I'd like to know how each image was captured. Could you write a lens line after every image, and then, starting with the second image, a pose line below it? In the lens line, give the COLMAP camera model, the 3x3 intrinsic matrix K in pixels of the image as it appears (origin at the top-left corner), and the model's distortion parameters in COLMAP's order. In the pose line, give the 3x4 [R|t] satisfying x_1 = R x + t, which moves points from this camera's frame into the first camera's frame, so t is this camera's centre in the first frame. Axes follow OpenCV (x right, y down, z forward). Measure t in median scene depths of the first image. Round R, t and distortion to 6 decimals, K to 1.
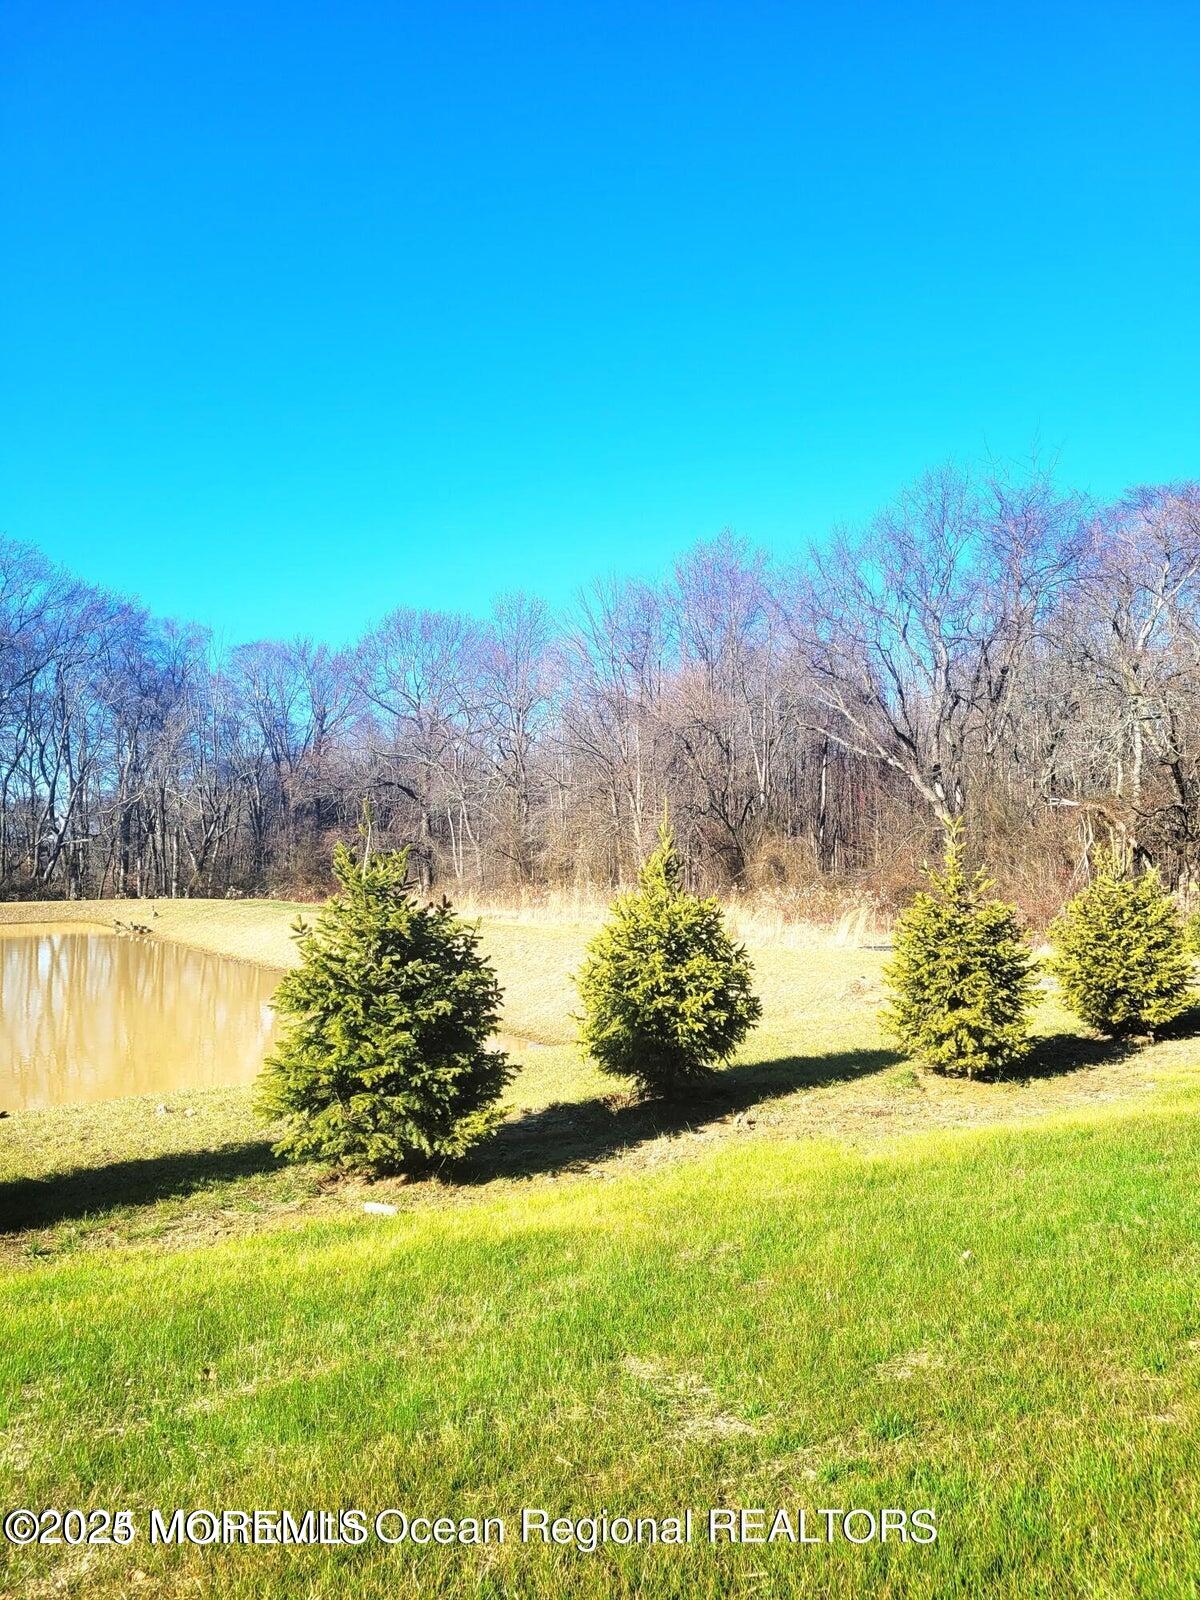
lens RADIAL K [[1175.9, 0, 613.2], [0, 1175.9, 793.4], [0, 0, 1]] dist [0.063795, -0.043704]
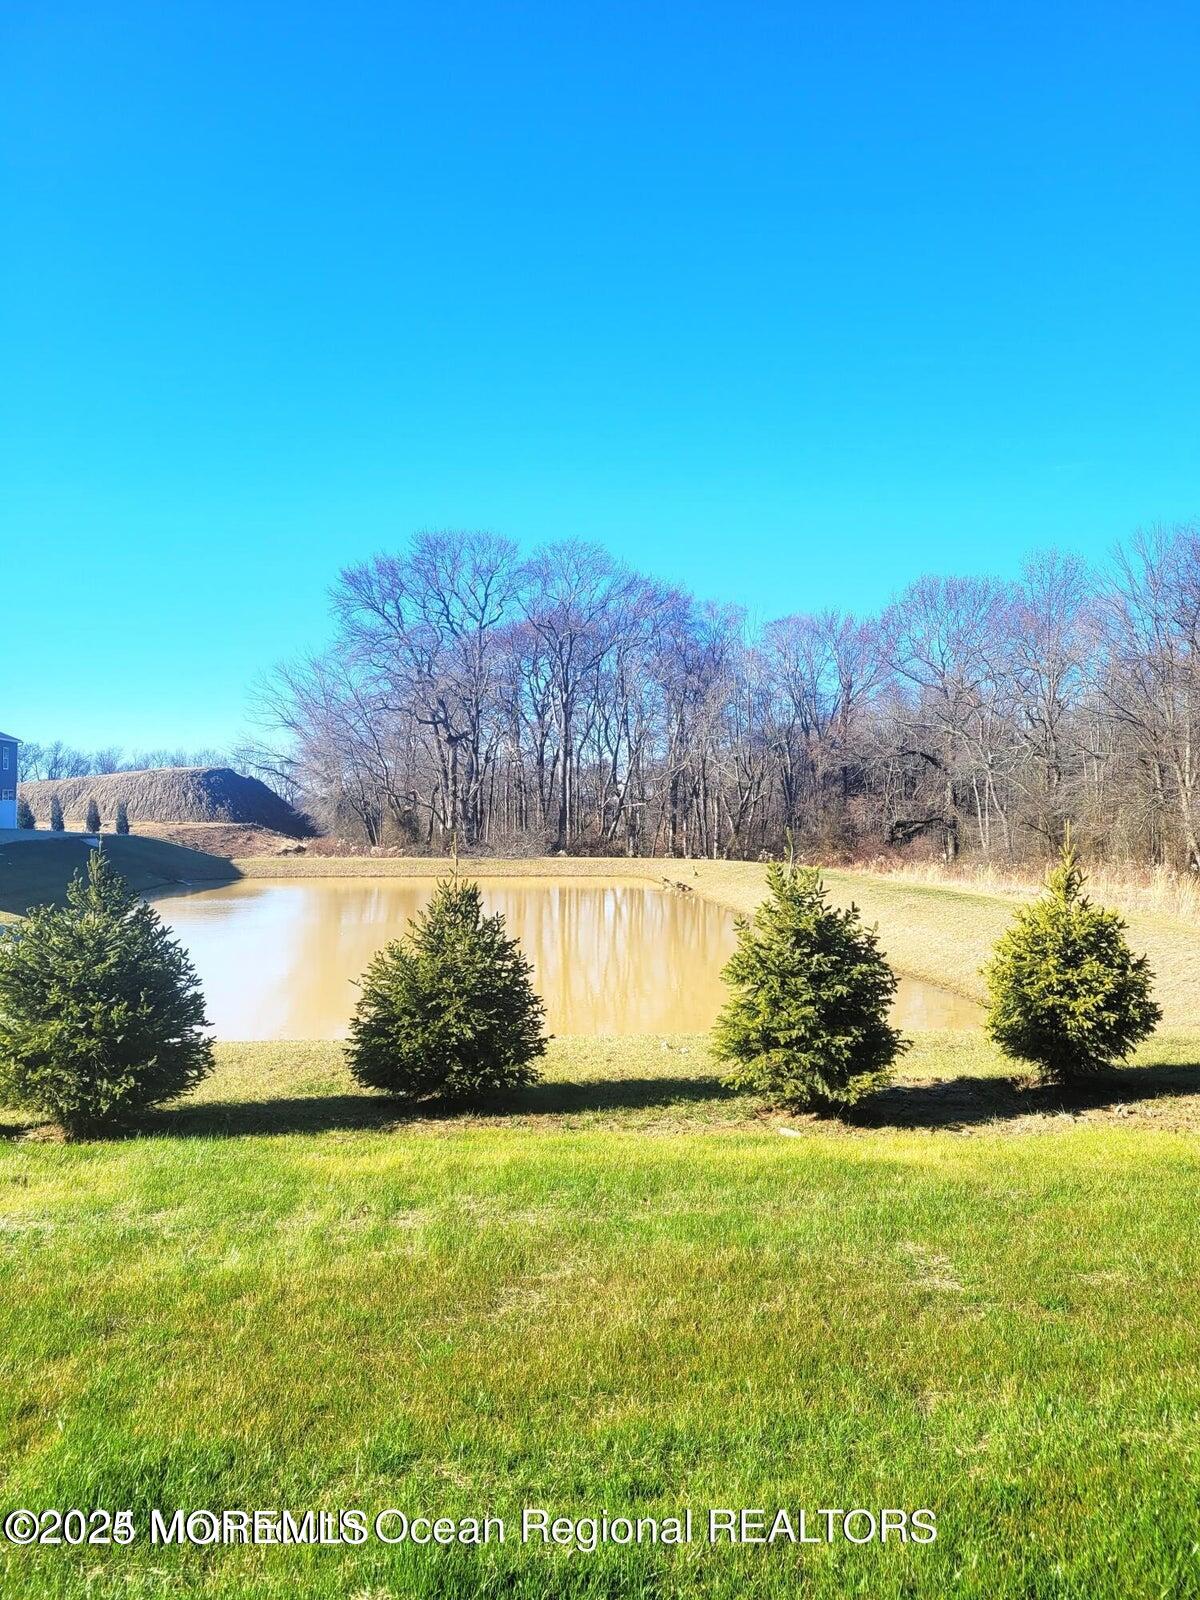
lens RADIAL K [[1175.9, 0, 613.2], [0, 1175.9, 793.4], [0, 0, 1]] dist [0.063795, -0.043704]
pose [[0.903166, 0.009093, -0.429195, 0.147061], [0.004161, 0.999543, 0.029931, -0.061009], [0.429271, -0.028819, 0.902716, -0.225371]]
